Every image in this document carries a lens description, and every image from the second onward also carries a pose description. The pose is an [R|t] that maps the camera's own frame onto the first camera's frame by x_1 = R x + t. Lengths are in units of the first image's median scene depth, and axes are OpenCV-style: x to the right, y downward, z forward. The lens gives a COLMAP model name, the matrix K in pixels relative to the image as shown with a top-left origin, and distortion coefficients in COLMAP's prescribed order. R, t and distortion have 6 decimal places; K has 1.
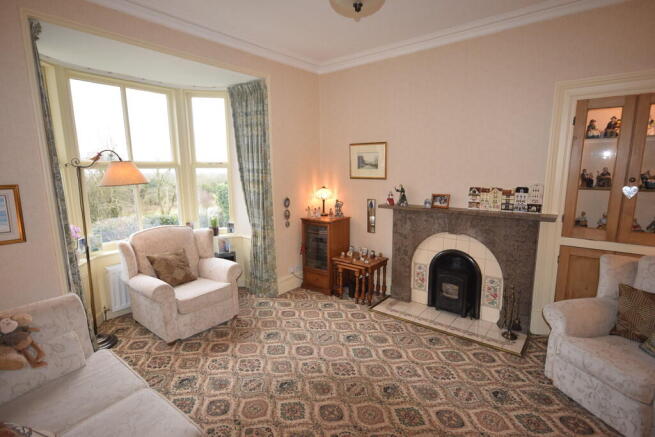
lens RADIAL K [[311.7, 0, 327.5], [0, 311.7, 218.5], [0, 0, 1]] dist [-0.000949, -0.000096]
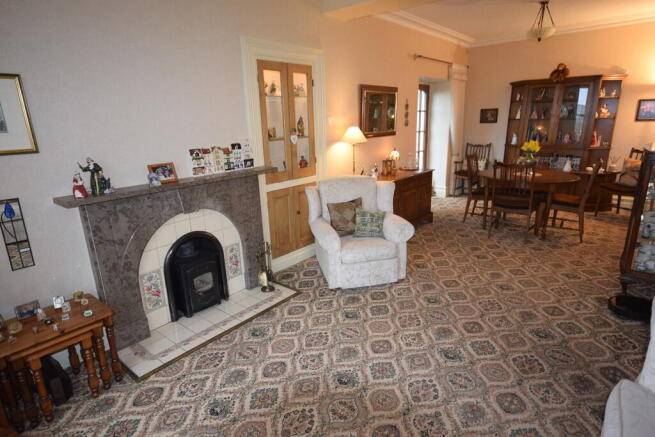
lens RADIAL K [[355.6, 0, 327.5], [0, 355.6, 218.5], [0, 0, 1]] dist [0.001976, 0.001628]
pose [[0.041764, -0.264644, 0.963441, -0.453881], [0.195465, 0.947814, 0.251878, -0.095708], [-0.979821, 0.177799, 0.091313, 0.621135]]
